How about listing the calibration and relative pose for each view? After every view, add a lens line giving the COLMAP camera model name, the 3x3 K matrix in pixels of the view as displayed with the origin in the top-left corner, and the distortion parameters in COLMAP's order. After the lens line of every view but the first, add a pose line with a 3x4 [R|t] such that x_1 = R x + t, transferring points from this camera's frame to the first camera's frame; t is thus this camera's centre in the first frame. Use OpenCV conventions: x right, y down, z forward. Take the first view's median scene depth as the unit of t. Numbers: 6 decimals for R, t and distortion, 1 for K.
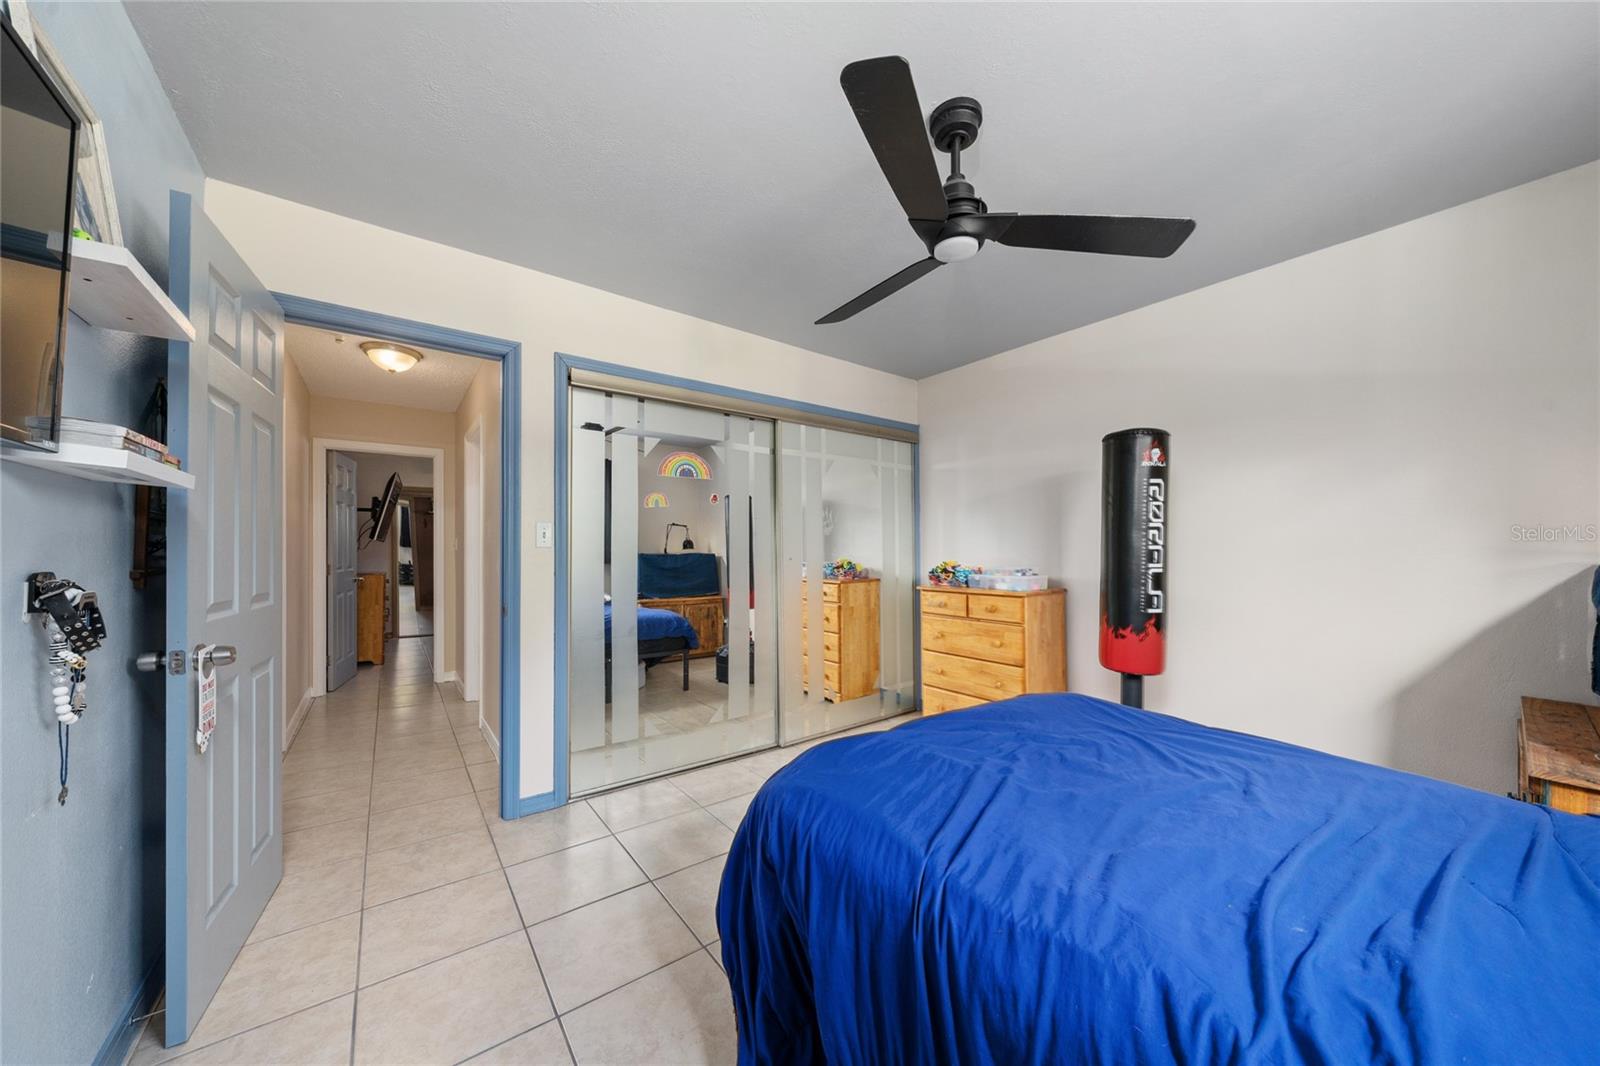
lens RADIAL K [[542.4, 0, 793.3], [0, 542.4, 549.9], [0, 0, 1]] dist [-0.000920, 0.000926]
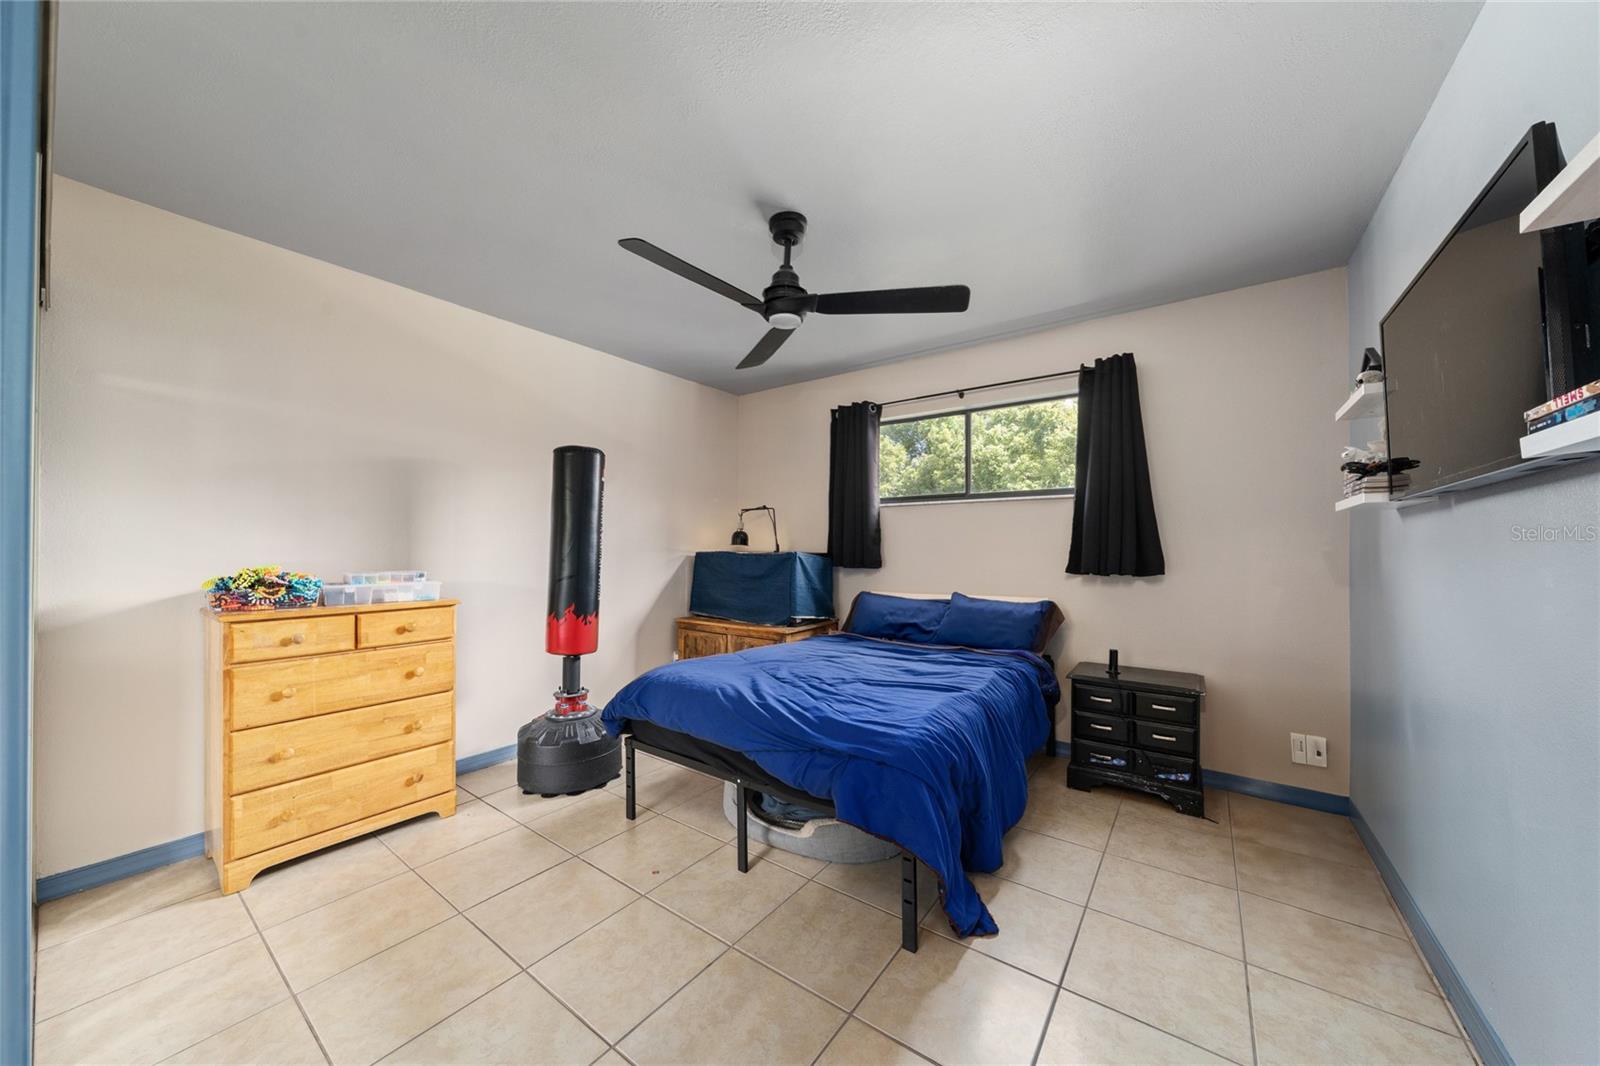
lens RADIAL K [[542.4, 0, 800.0], [0, 542.4, 534.7], [0, 0, 1]] dist [-0.000920, 0.000926]
pose [[-0.306561, 0.031463, 0.951331, -0.500790], [-0.001683, 0.999434, -0.033597, 0.004372], [-0.951849, -0.011901, -0.306335, 0.692588]]
